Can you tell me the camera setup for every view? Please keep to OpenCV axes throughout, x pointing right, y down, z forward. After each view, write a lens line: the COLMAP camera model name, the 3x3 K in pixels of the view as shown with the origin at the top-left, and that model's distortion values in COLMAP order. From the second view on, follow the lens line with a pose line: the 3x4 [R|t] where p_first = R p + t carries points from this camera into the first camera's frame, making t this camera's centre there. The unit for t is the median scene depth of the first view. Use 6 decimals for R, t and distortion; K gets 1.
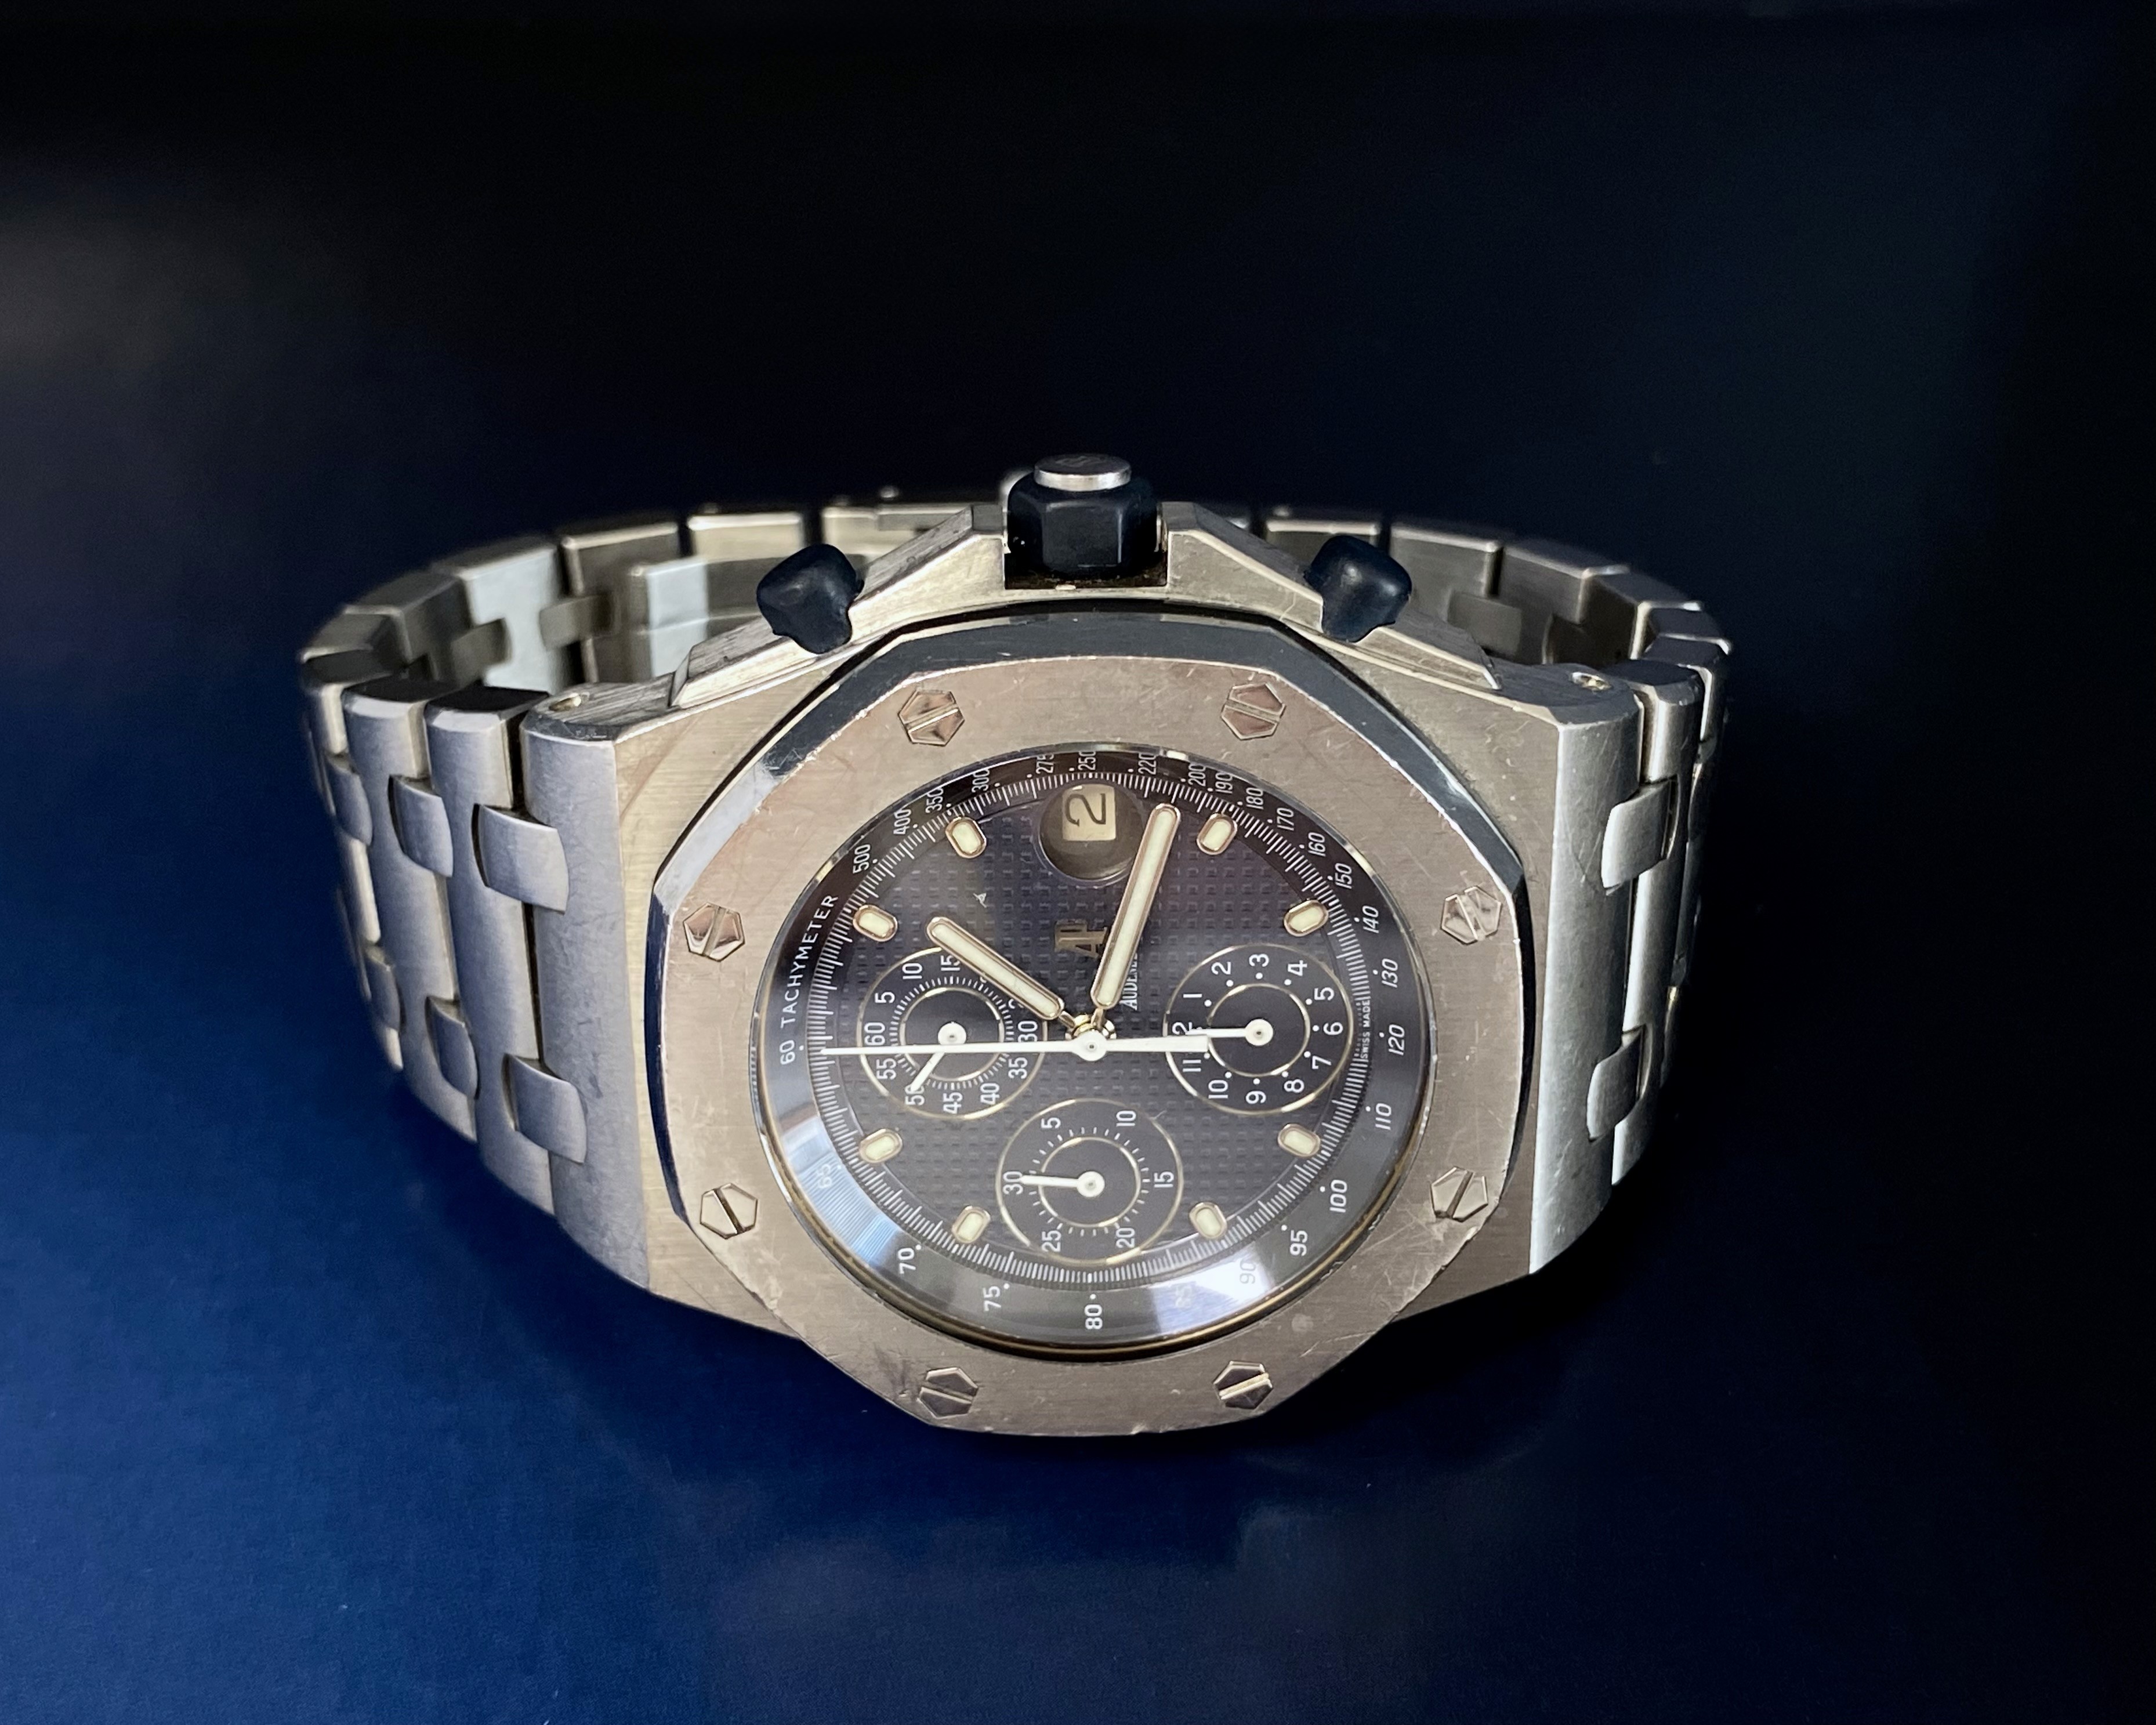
lens RADIAL K [[2822.4, 0, 1078.0], [0, 2822.4, 862.5], [0, 0, 1]] dist [0.265946, -0.991090]
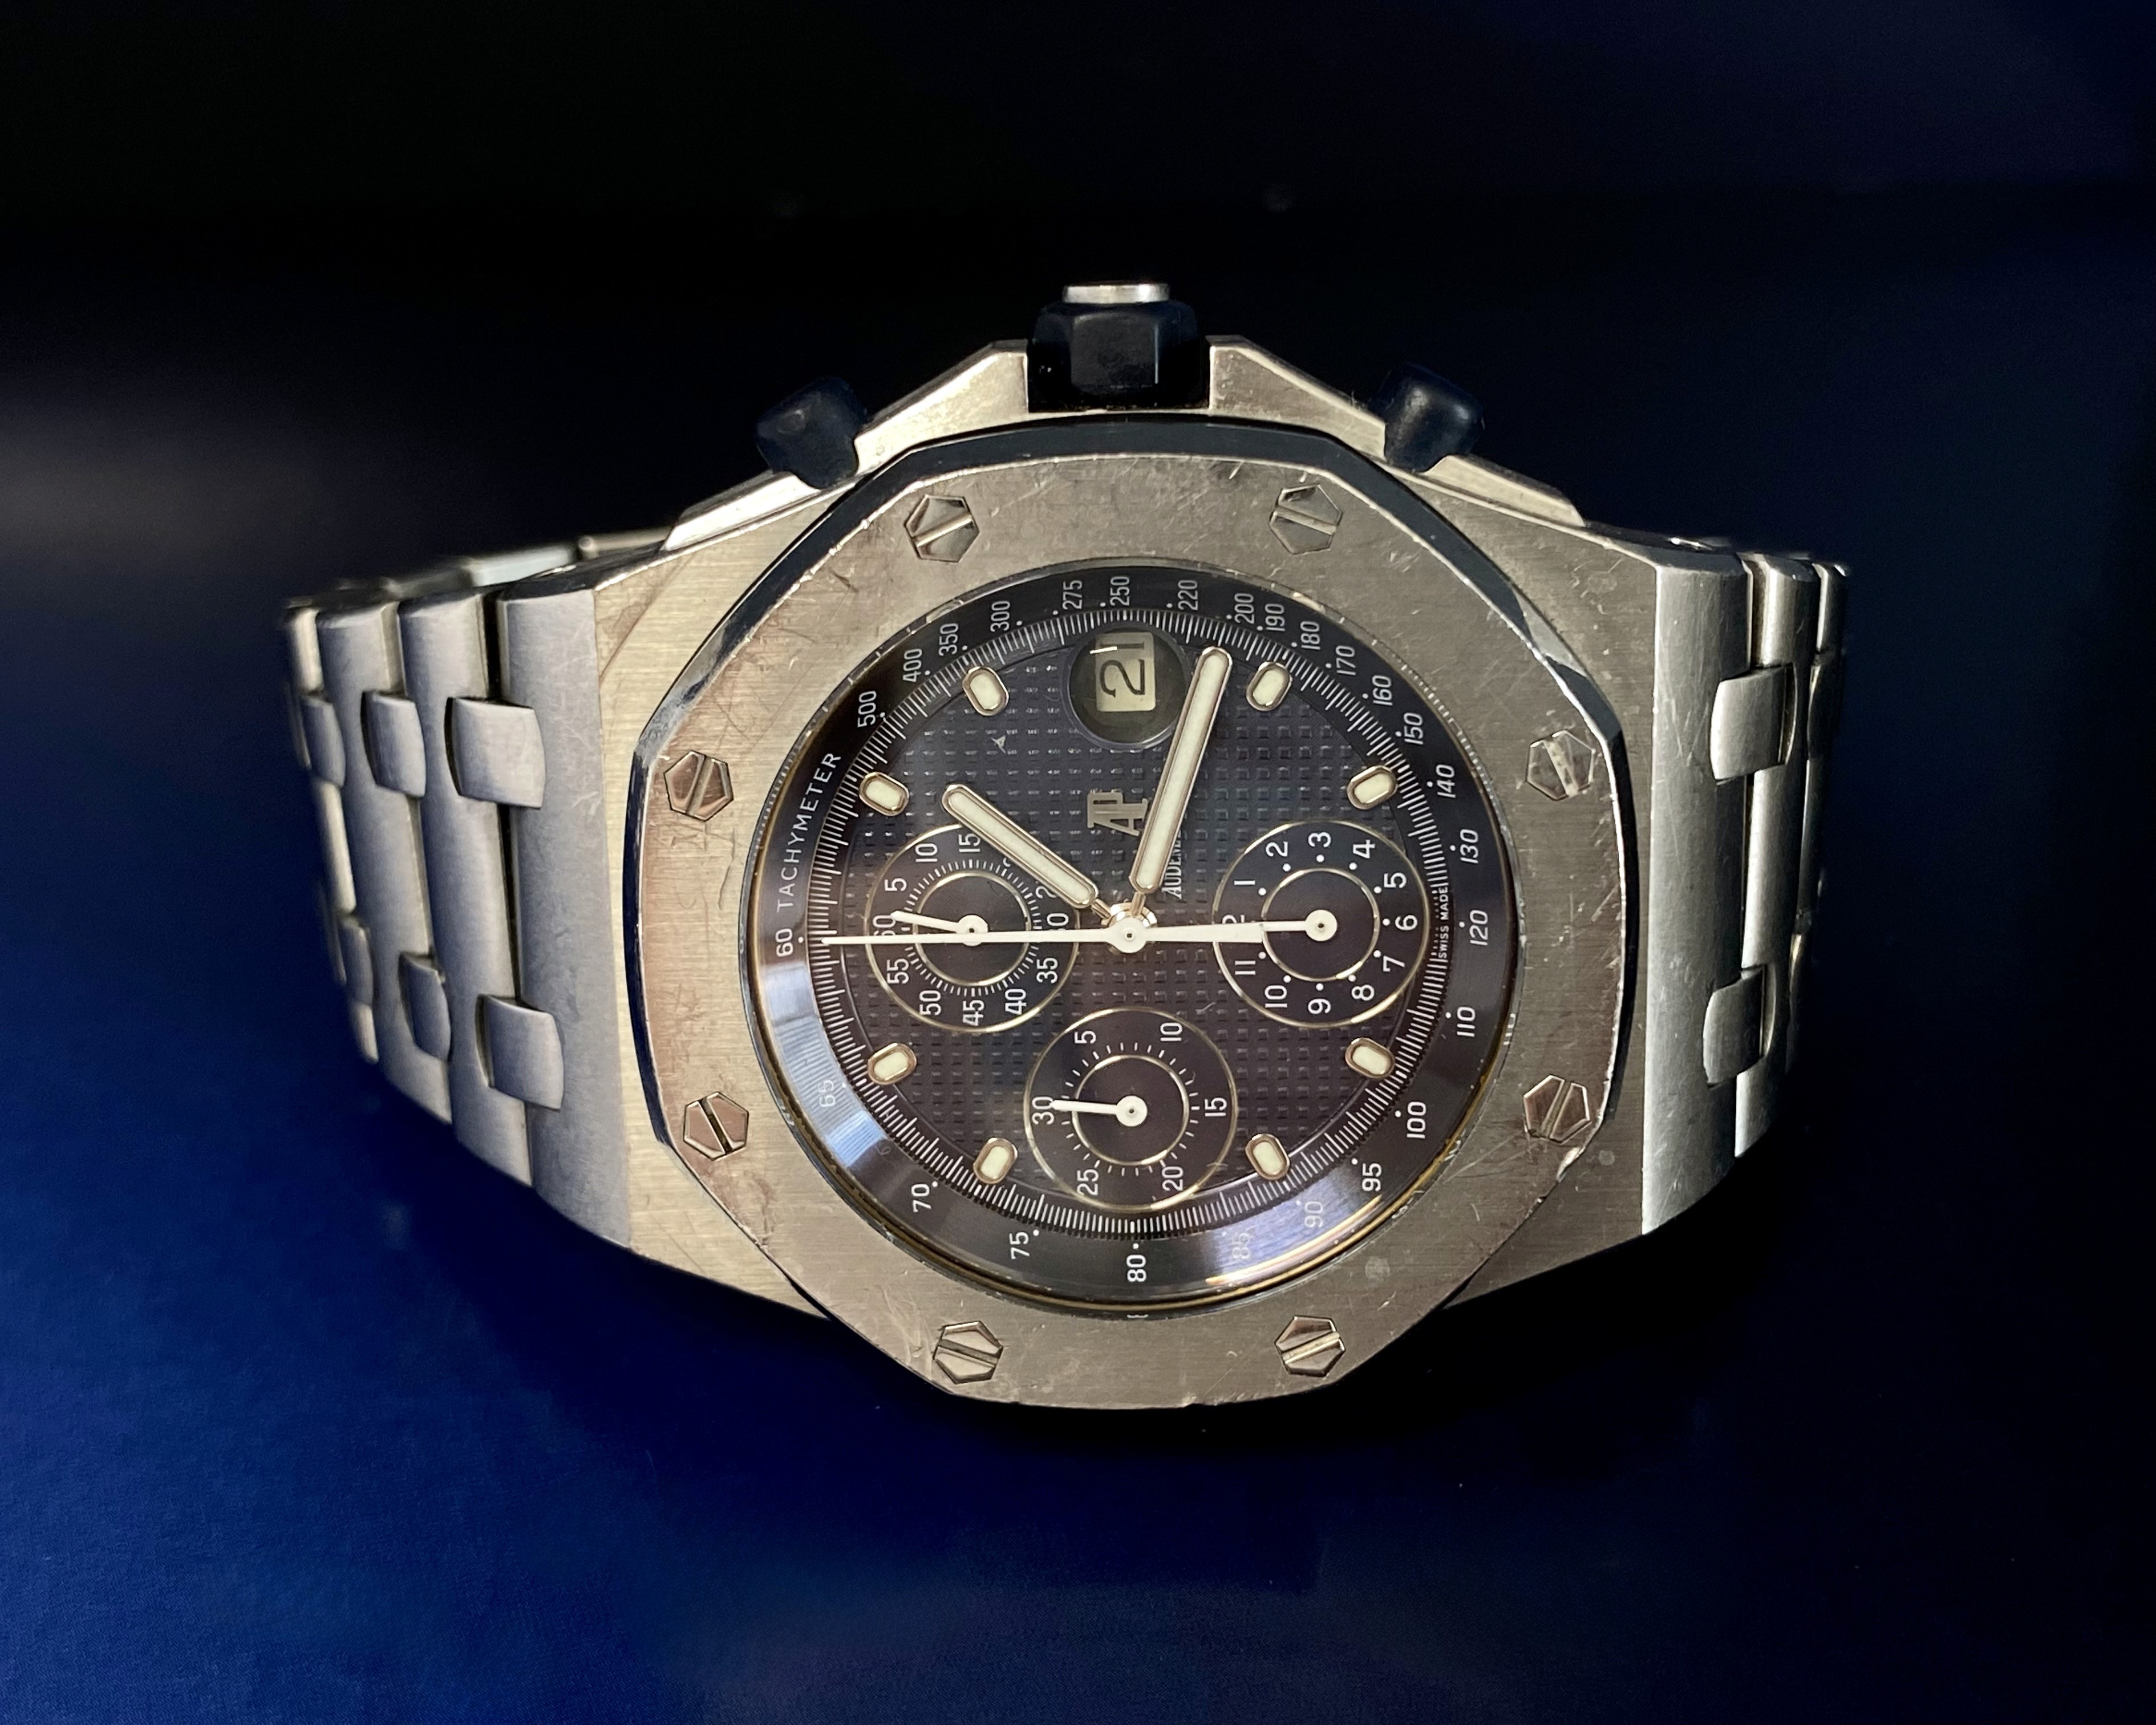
lens RADIAL K [[2822.6, 0, 1078.0], [0, 2822.6, 862.5], [0, 0, 1]] dist [0.265946, -0.991090]
pose [[0.999331, -0.007482, -0.035807, 0.019953], [0.002087, 0.988926, -0.148397, 0.168875], [0.036521, 0.148223, 0.988279, 0.125873]]
